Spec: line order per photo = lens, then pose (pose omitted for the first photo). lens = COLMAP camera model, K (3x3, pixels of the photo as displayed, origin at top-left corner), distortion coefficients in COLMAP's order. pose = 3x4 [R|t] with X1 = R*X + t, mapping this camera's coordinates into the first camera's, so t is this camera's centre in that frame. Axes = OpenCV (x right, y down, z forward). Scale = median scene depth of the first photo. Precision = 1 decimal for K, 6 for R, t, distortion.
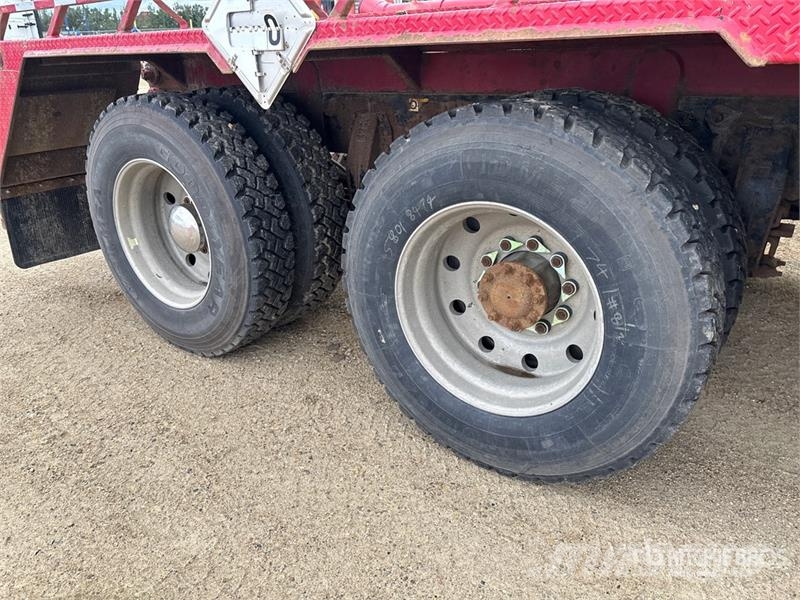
lens RADIAL K [[589.5, 0, 396.0], [0, 589.5, 301.9], [0, 0, 1]] dist [0.021015, -0.012899]
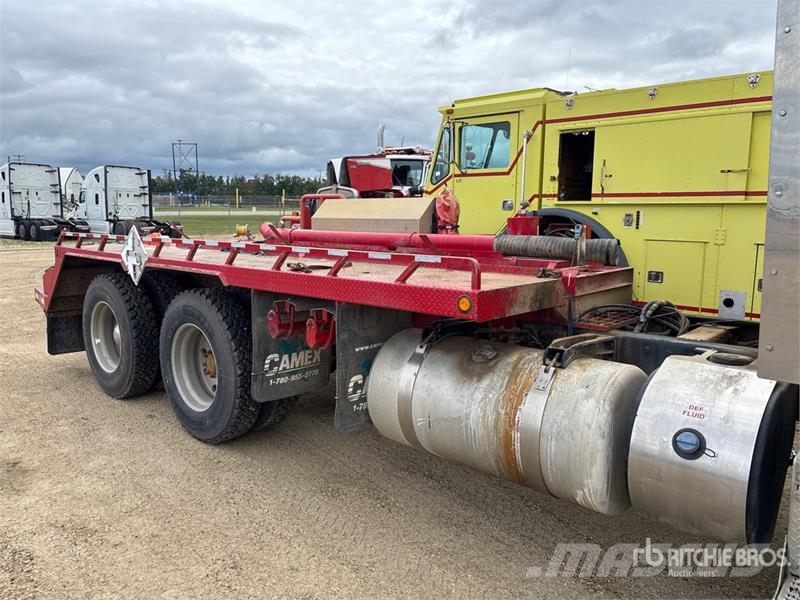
lens RADIAL K [[589.5, 0, 402.8], [0, 589.5, 301.1], [0, 0, 1]] dist [0.021015, -0.012899]
pose [[0.991759, 0.057386, -0.114547, 0.853086], [-0.084915, 0.963919, -0.252290, 0.199807], [0.095936, 0.259937, 0.960848, -0.925972]]
